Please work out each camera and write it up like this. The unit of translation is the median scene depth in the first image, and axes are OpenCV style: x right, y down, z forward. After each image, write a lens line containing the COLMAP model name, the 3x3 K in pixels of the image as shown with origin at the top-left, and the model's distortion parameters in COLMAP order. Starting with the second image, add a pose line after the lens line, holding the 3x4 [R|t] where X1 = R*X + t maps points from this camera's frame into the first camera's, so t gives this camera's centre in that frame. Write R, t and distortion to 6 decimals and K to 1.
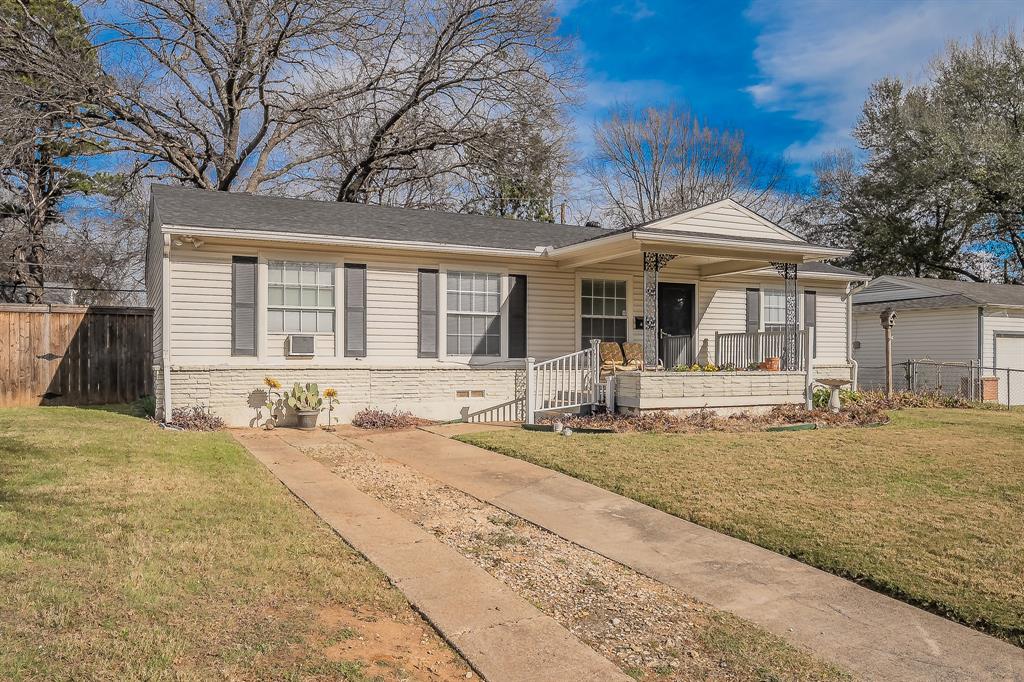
lens RADIAL K [[817.5, 0, 386.0], [0, 817.5, 372.0], [0, 0, 1]] dist [0.006447, 0.006294]
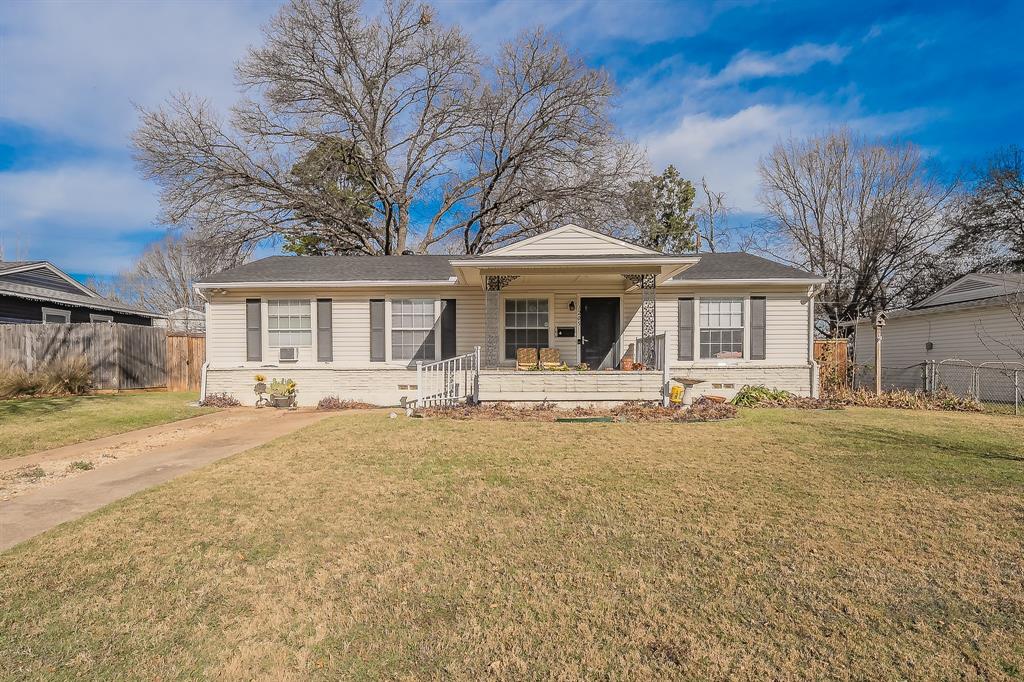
lens RADIAL K [[572.3, 0, 512.2], [0, 572.3, 392.7], [0, 0, 1]] dist [0.003733, 0.000535]
pose [[0.880966, 0.016580, -0.472889, 0.717767], [-0.002416, 0.999531, 0.030544, 0.005673], [0.473174, -0.025766, 0.880592, 0.225523]]
